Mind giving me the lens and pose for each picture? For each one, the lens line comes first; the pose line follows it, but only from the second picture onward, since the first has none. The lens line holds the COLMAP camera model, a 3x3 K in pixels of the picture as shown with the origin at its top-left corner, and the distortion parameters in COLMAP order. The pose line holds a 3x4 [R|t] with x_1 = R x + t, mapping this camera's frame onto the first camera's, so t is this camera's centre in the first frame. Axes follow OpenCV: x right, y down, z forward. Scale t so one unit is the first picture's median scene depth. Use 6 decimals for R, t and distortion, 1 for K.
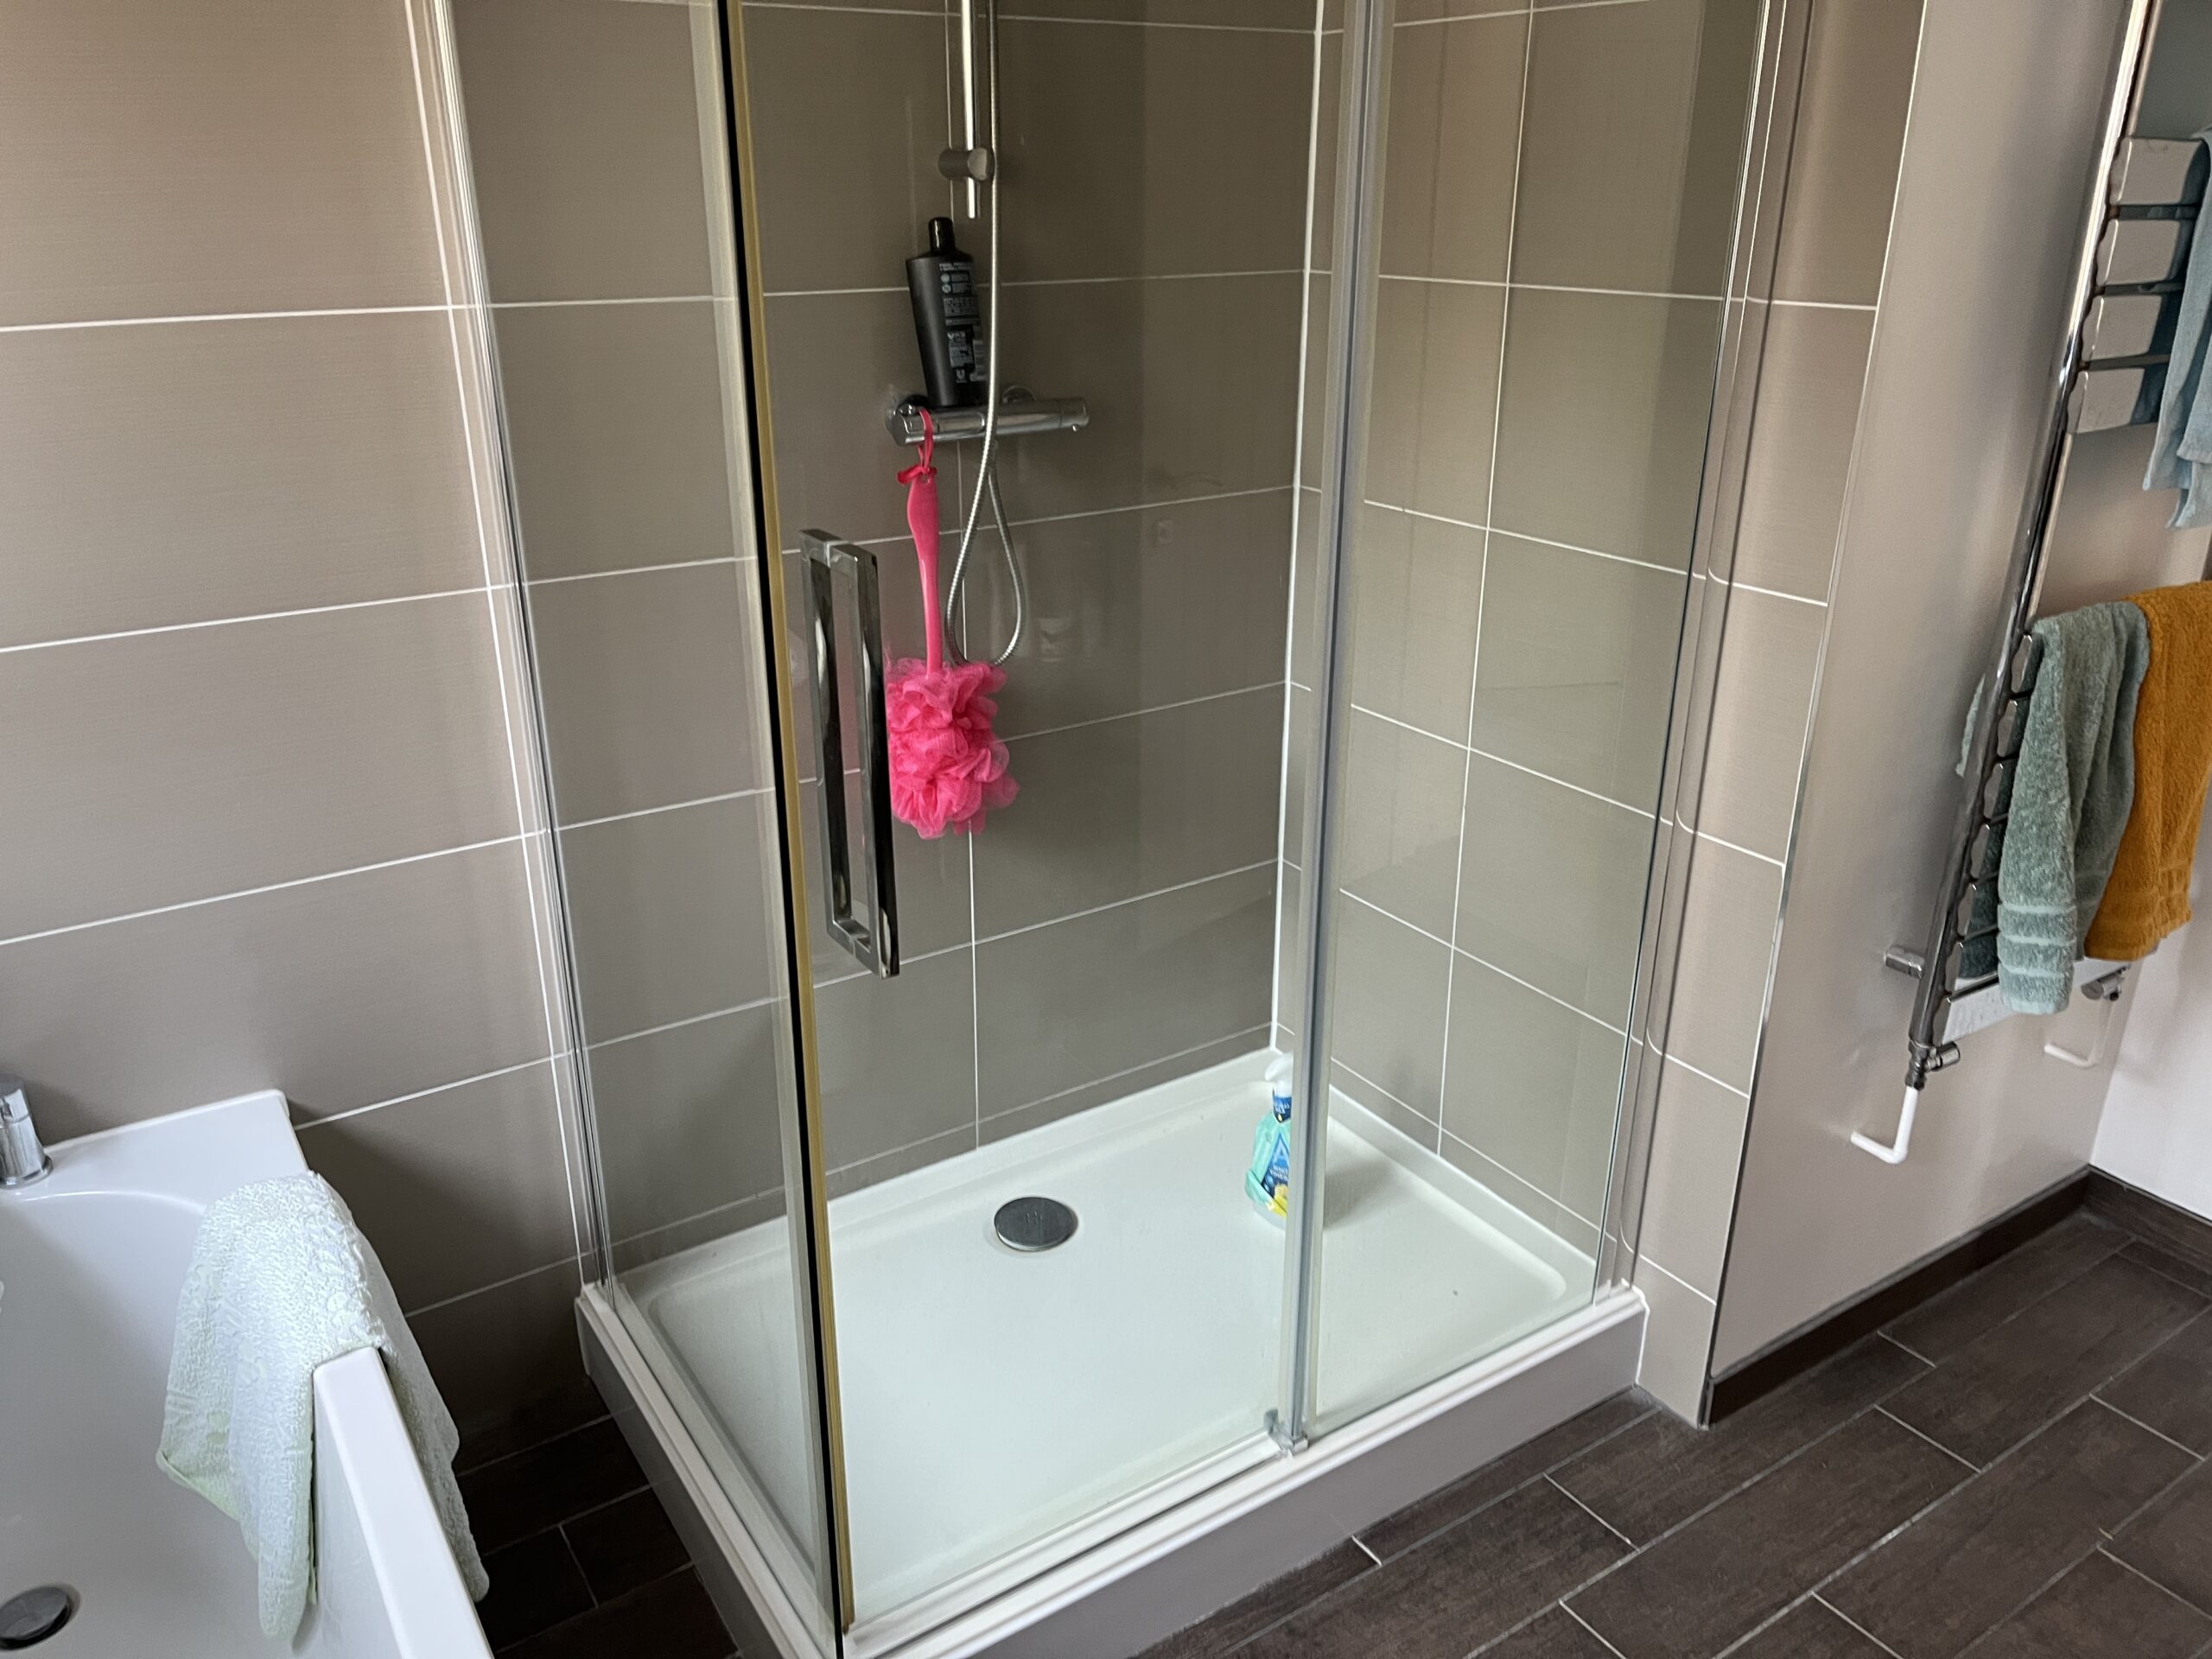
lens RADIAL K [[1674.6, 0, 1108.7], [0, 1674.6, 829.6], [0, 0, 1]] dist [0.061792, -0.096776]
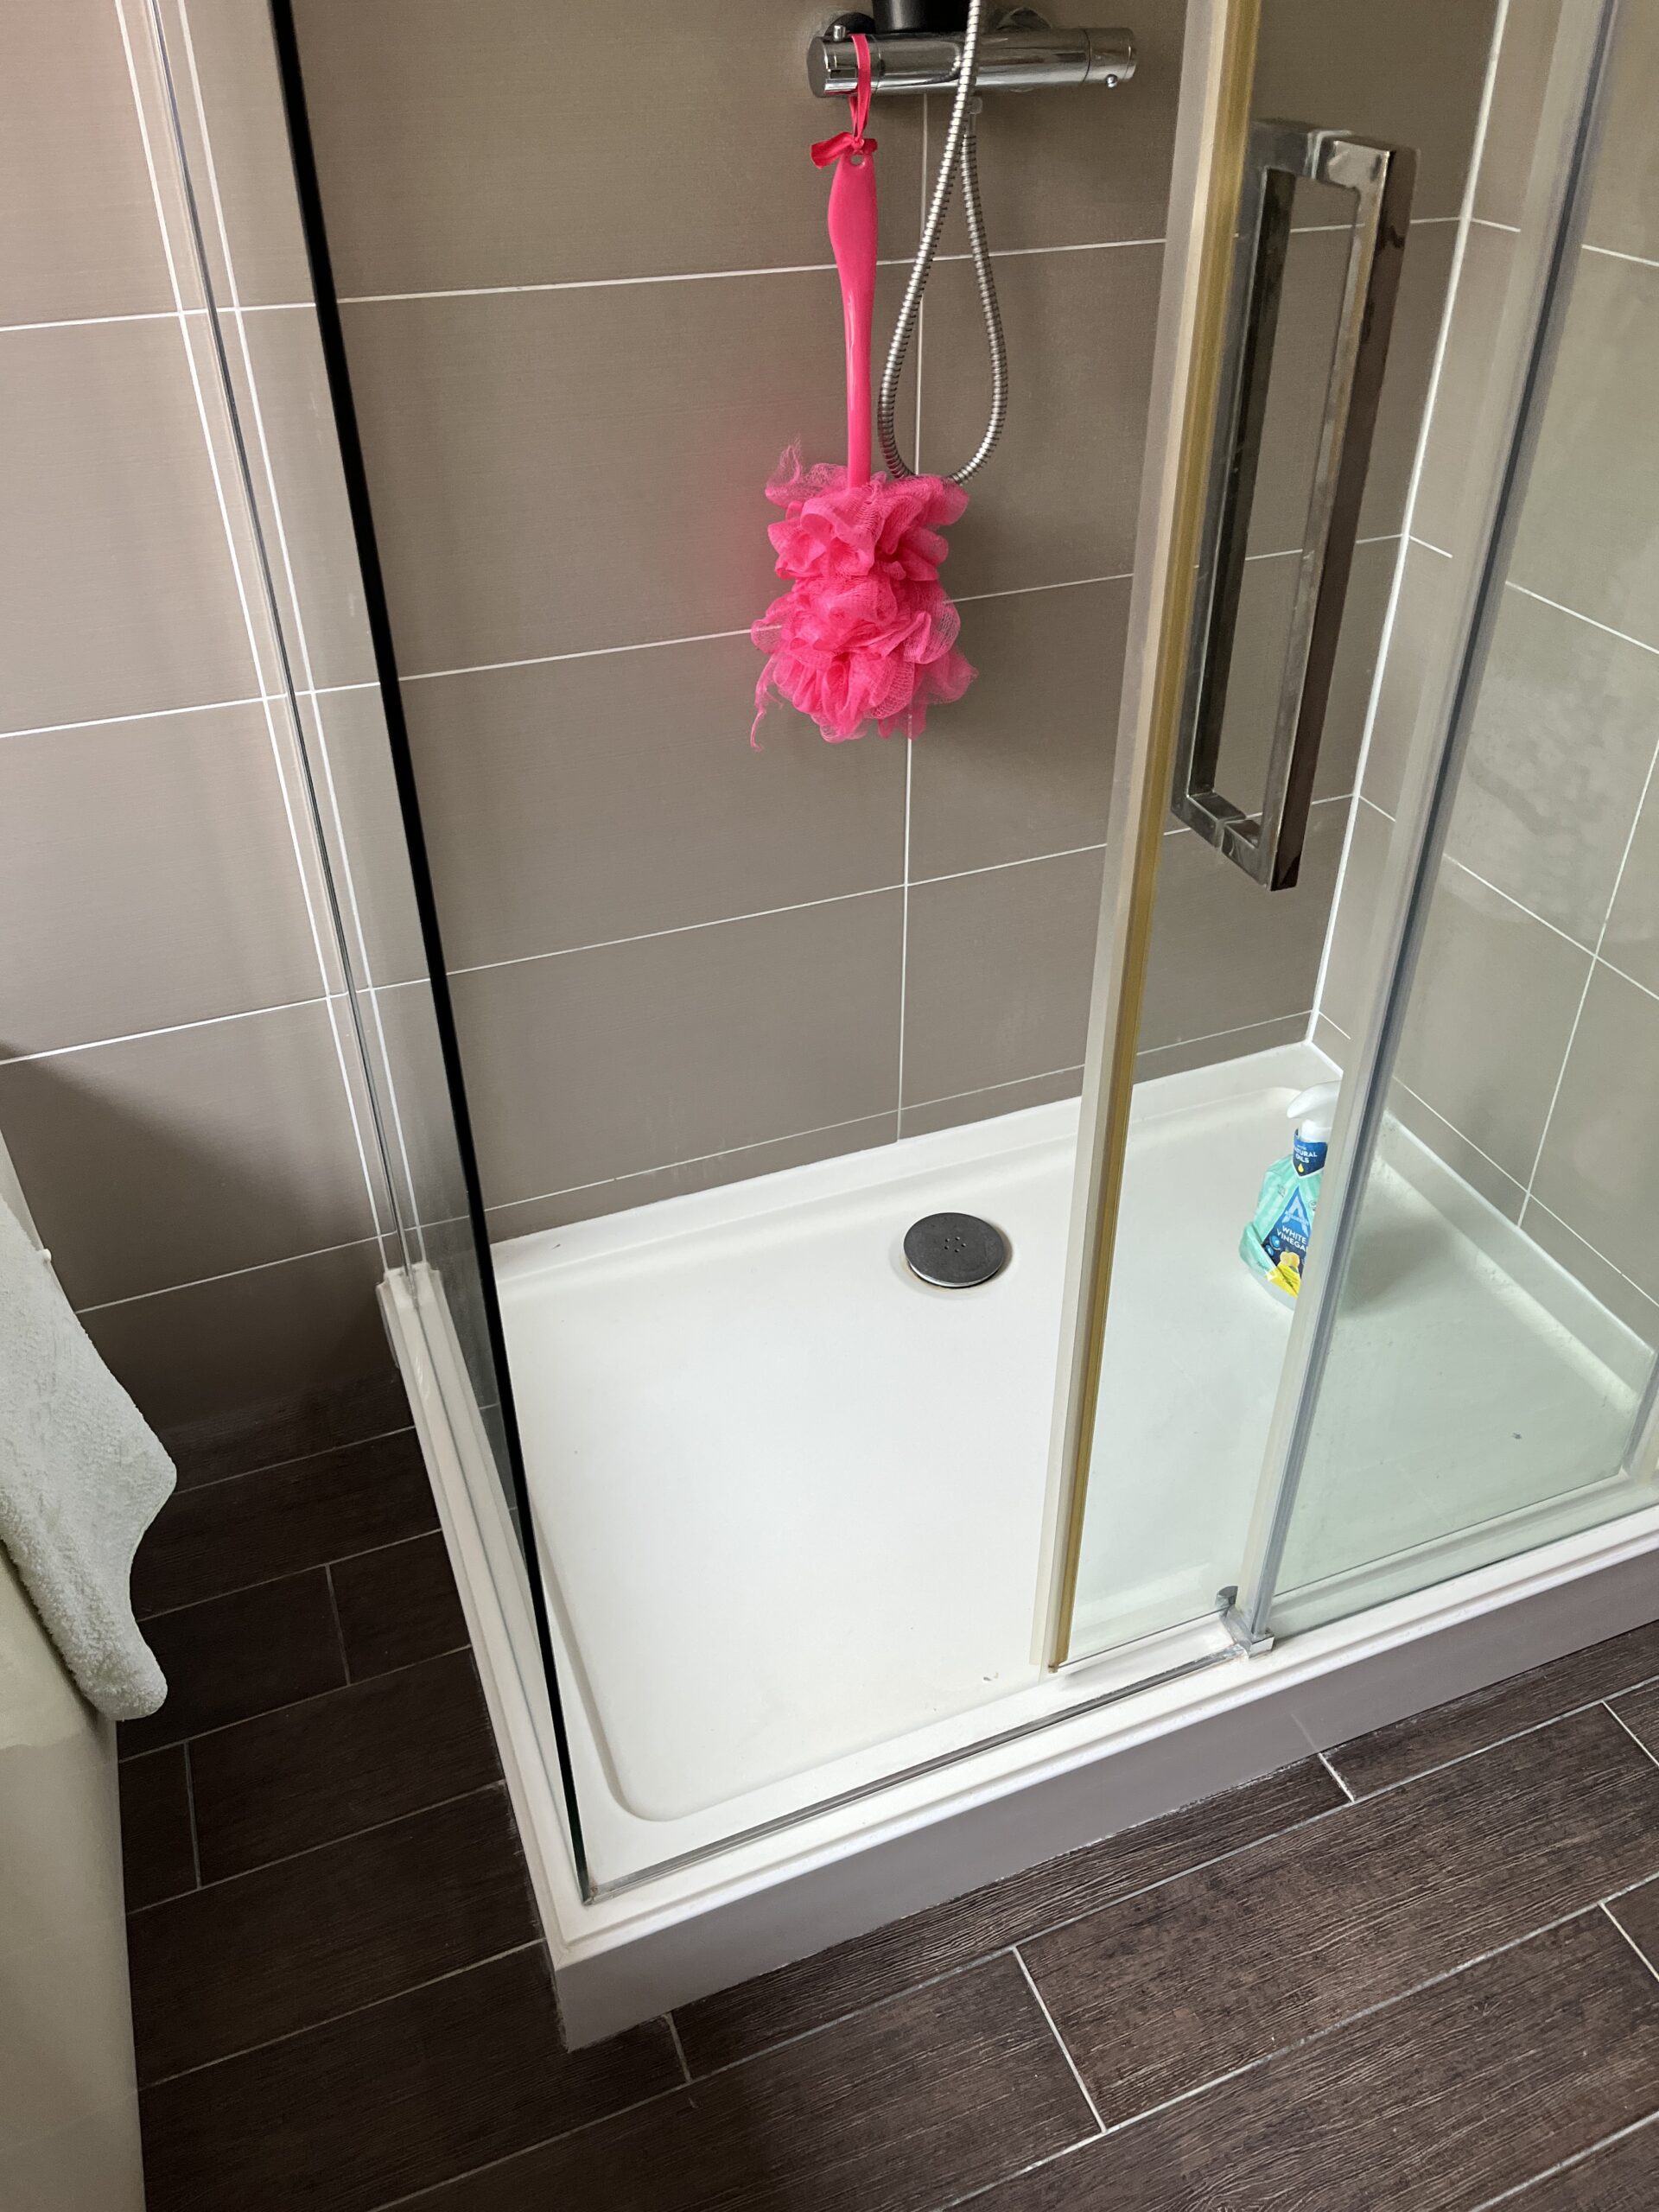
lens RADIAL K [[1674.6, 0, 858.0], [0, 1674.6, 1097.8], [0, 0, 1]] dist [0.061792, -0.096776]
pose [[0.980373, 0.113191, -0.161419, 0.031396], [-0.070538, 0.965947, 0.248938, -0.026534], [0.184100, -0.232666, 0.954973, 0.305937]]
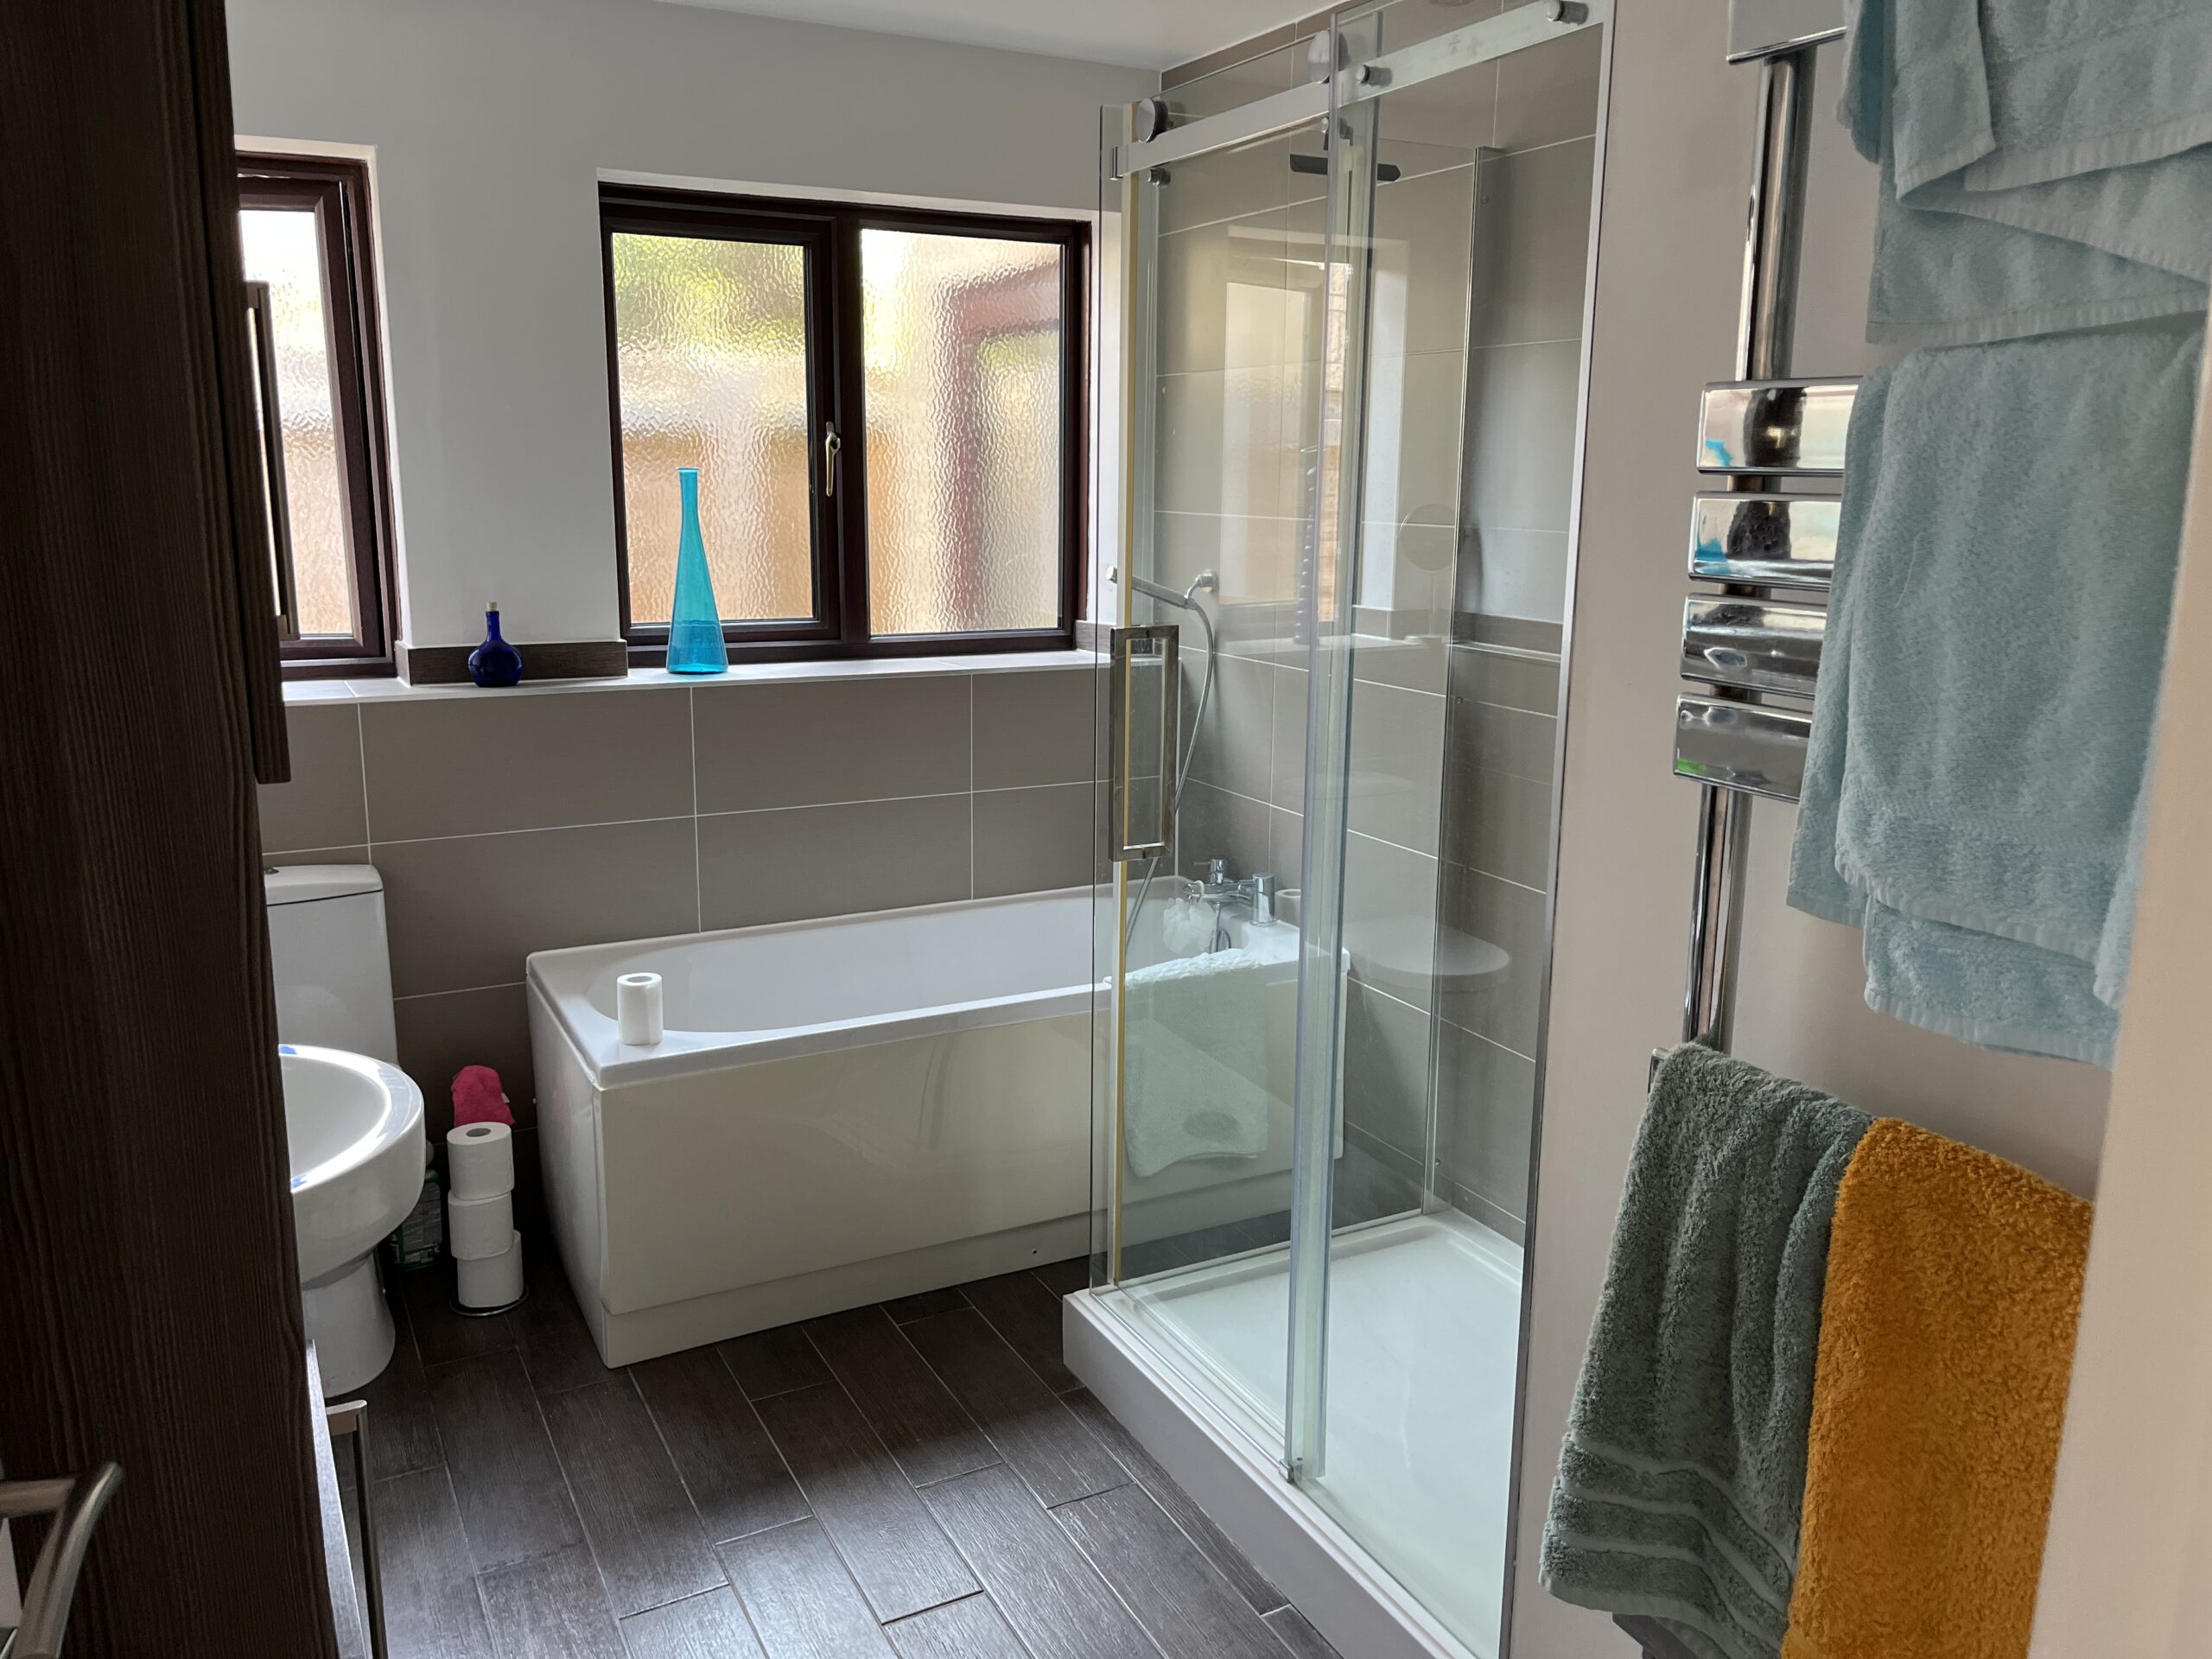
lens RADIAL K [[1674.6, 0, 1108.9], [0, 1674.6, 818.9], [0, 0, 1]] dist [0.061792, -0.096776]
pose [[-0.096500, 0.194755, -0.976093, 1.087486], [-0.372458, 0.902355, 0.216865, -0.236464], [0.923018, 0.384481, -0.014539, 0.665414]]
